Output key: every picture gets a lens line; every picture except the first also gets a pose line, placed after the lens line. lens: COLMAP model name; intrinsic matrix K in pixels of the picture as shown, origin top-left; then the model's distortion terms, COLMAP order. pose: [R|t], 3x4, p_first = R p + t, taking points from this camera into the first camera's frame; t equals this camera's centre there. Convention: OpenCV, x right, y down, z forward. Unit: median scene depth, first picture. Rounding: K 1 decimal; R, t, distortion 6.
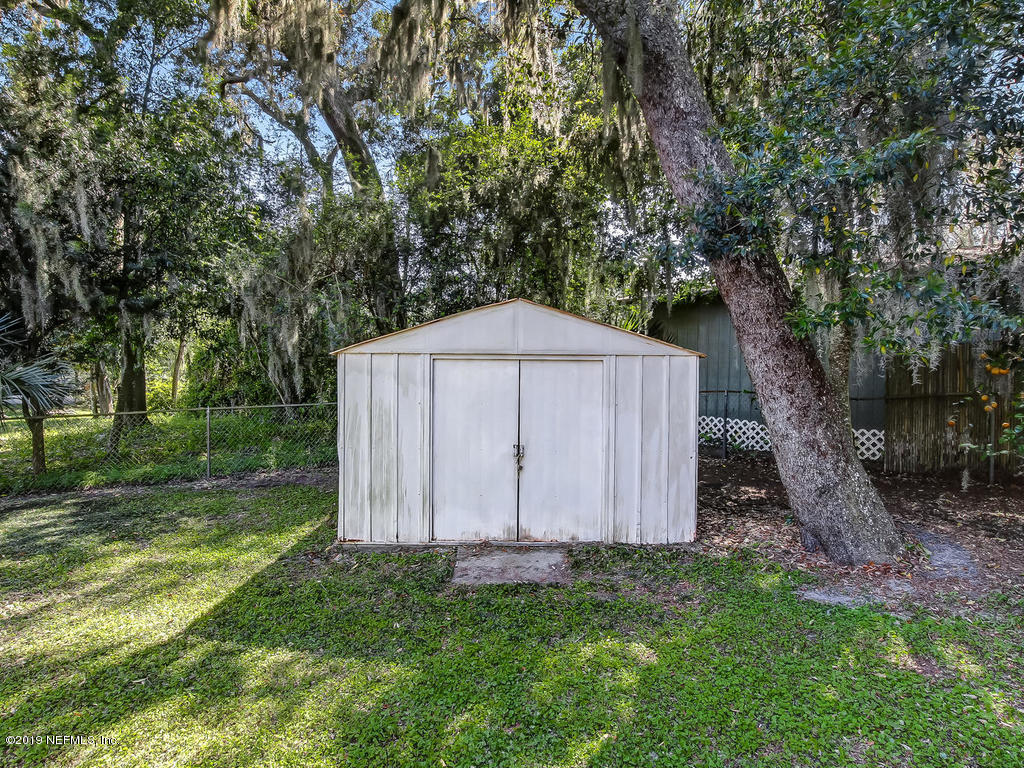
lens RADIAL K [[543.2, 0, 512.9], [0, 543.2, 393.8], [0, 0, 1]] dist [0.004346, 0.001373]
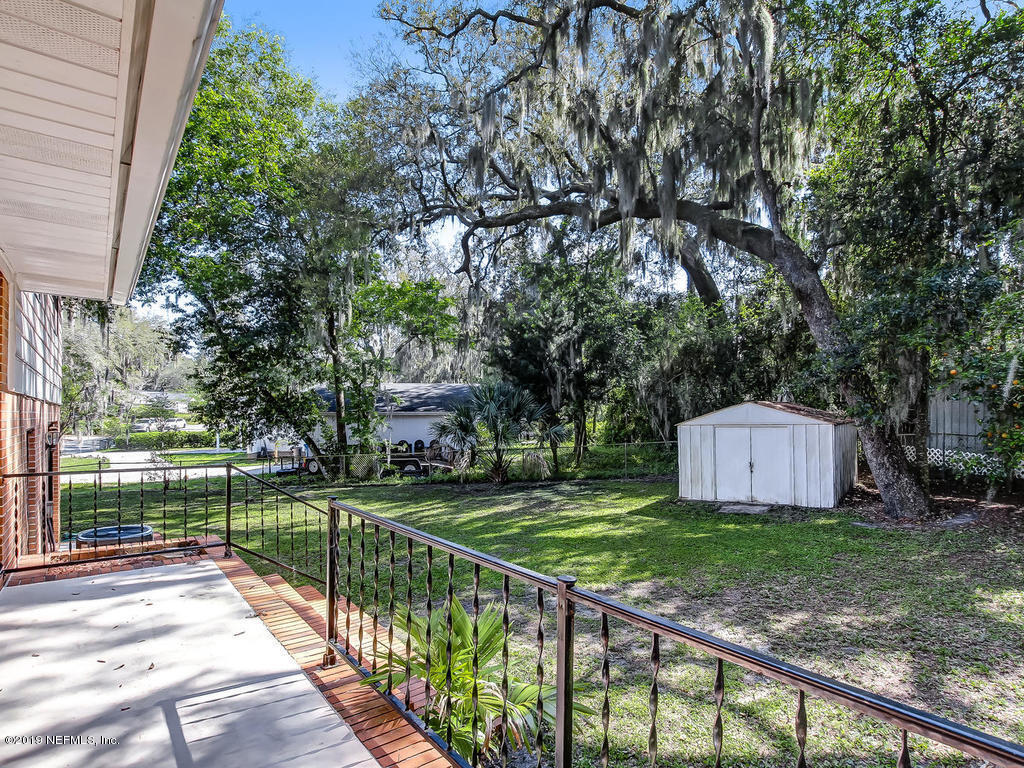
lens RADIAL K [[543.2, 0, 512.9], [0, 543.2, 393.8], [0, 0, 1]] dist [0.004346, 0.001373]
pose [[0.781665, -0.053769, -0.621376, 0.697017], [0.022231, 0.998046, -0.058397, -0.091667], [0.623302, 0.031833, 0.781333, -1.544077]]
